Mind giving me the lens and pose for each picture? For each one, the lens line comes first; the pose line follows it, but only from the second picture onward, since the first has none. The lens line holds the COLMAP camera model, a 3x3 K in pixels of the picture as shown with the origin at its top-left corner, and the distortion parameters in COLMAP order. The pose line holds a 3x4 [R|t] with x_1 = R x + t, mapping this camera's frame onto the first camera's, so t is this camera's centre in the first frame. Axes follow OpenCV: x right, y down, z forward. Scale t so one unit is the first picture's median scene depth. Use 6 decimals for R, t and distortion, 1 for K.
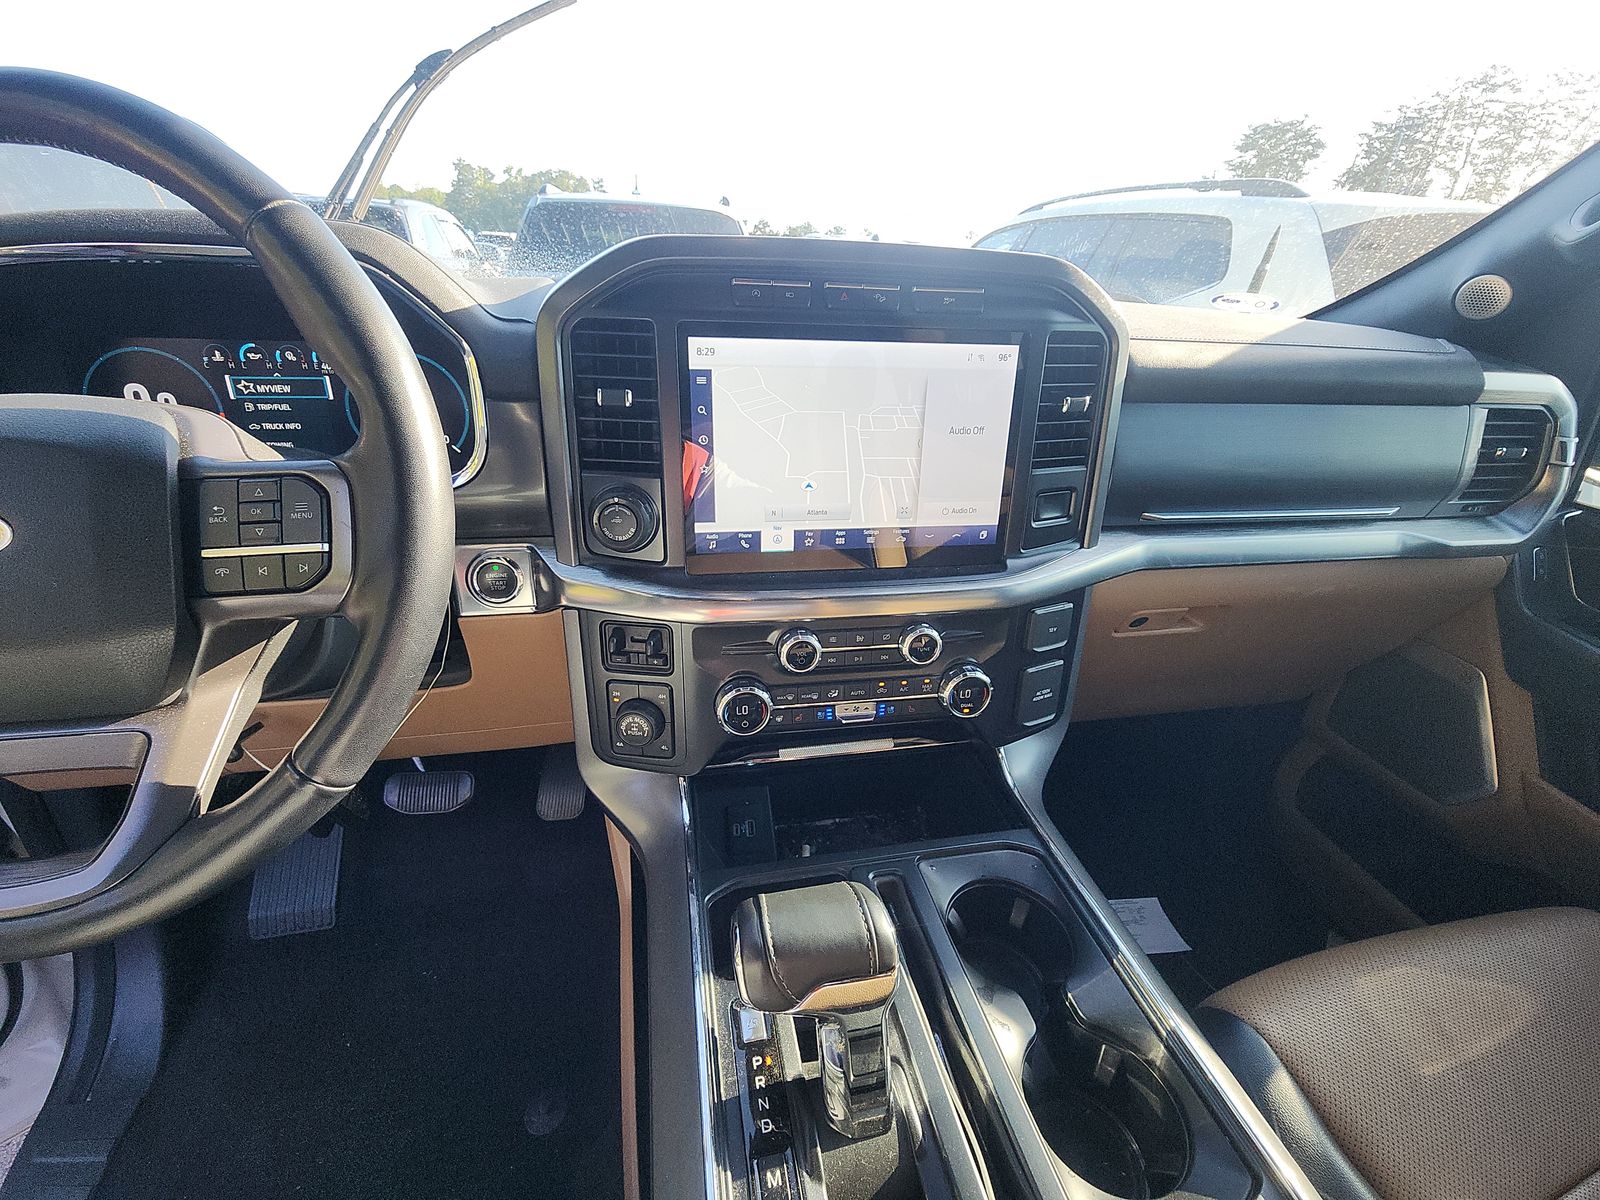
lens RADIAL K [[649.9, 0, 804.1], [0, 649.9, 590.4], [0, 0, 1]] dist [0.002117, 0.000321]
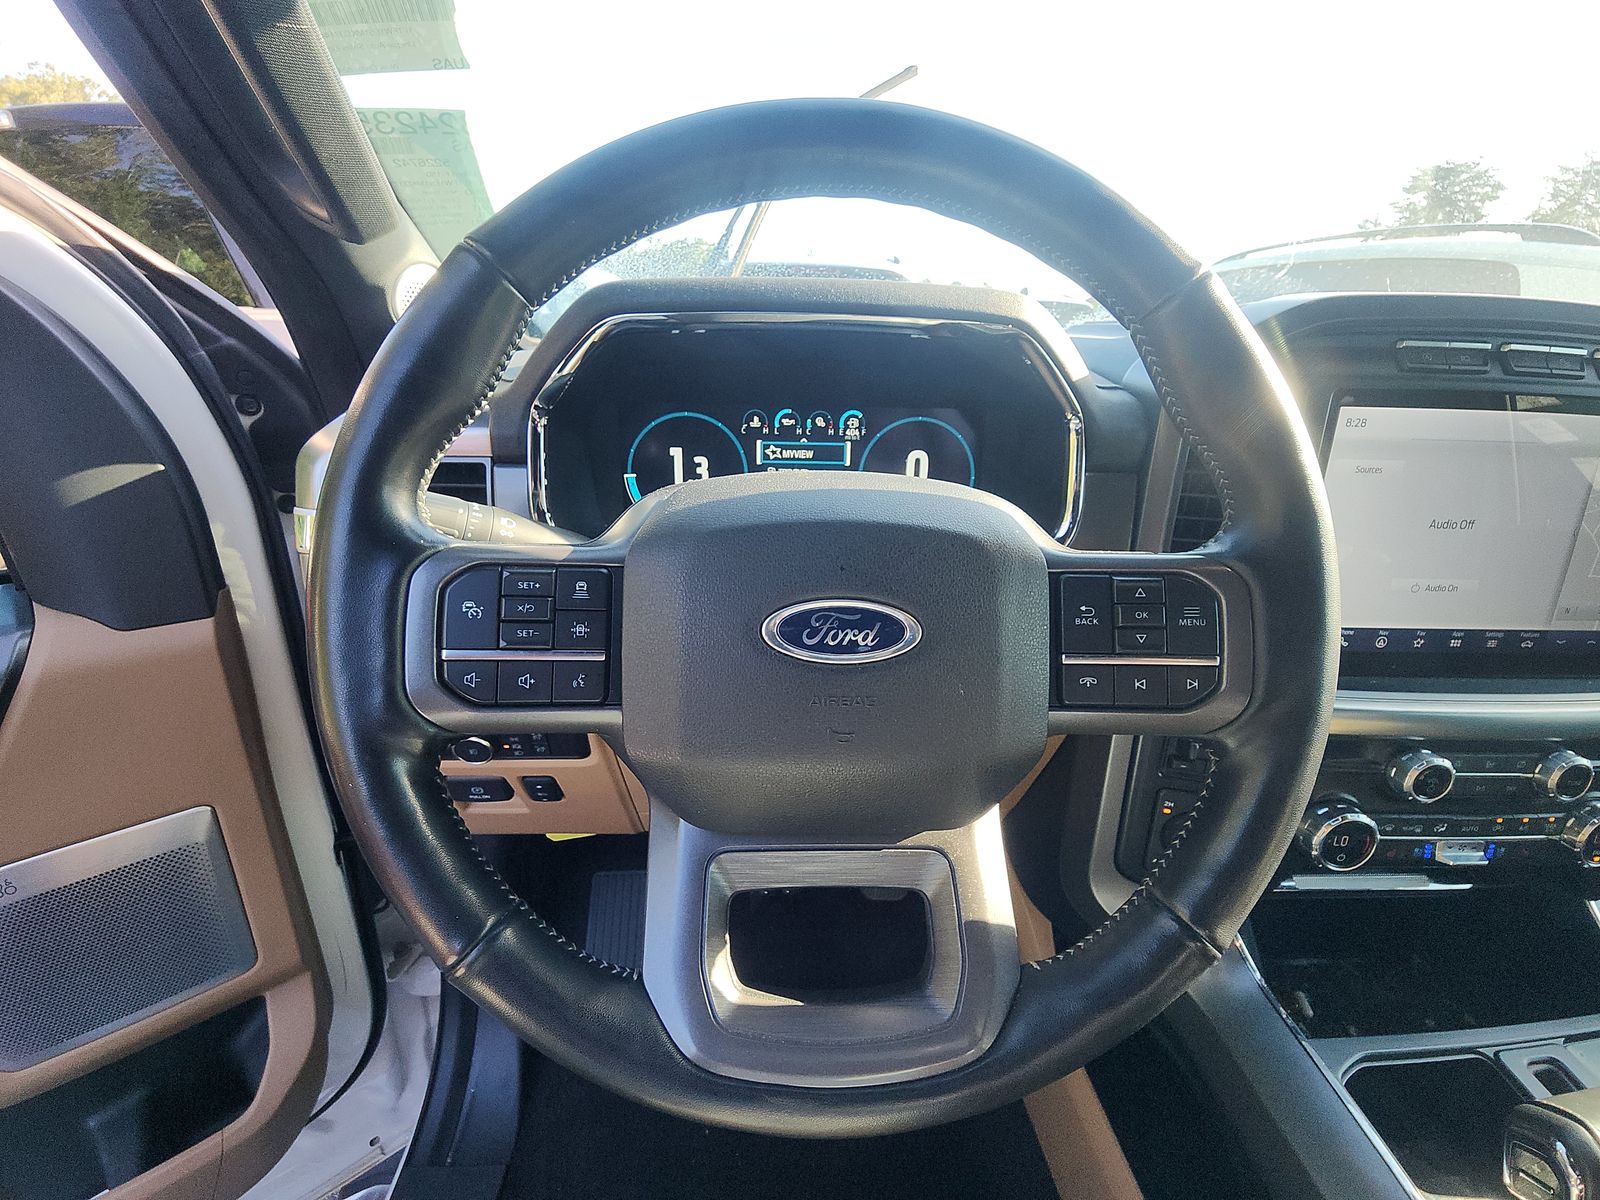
lens RADIAL K [[658.1, 0, 806.2], [0, 658.1, 589.9], [0, 0, 1]] dist [-0.006534, -0.002040]
pose [[0.986978, 0.045507, -0.154283, -0.640873], [-0.056713, 0.996002, -0.069025, -0.038743], [0.150525, 0.076876, 0.985613, 0.041777]]
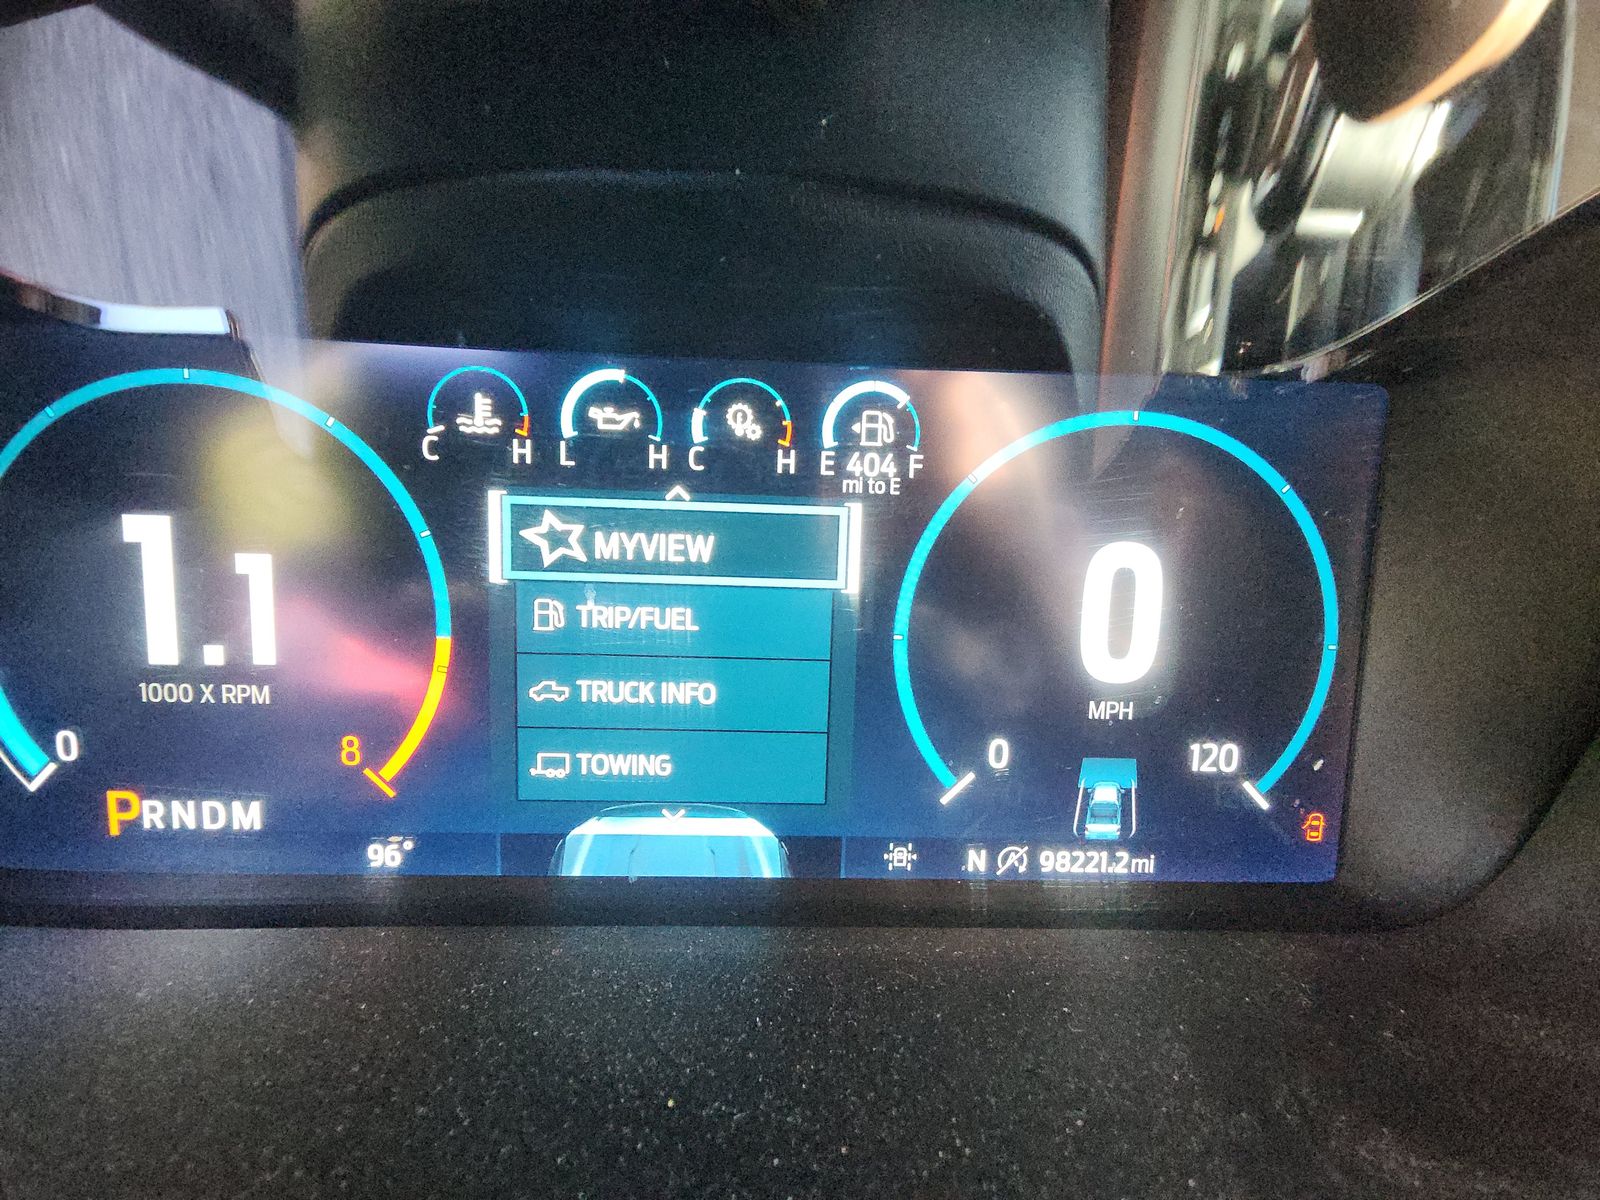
lens RADIAL K [[658.1, 0, 792.7], [0, 658.1, 602.6], [0, 0, 1]] dist [-0.006534, -0.002040]
pose [[0.989081, 0.037513, -0.142517, -0.727246], [-0.067205, 0.975465, -0.209648, -0.240828], [0.131156, 0.216937, 0.967335, 0.771559]]
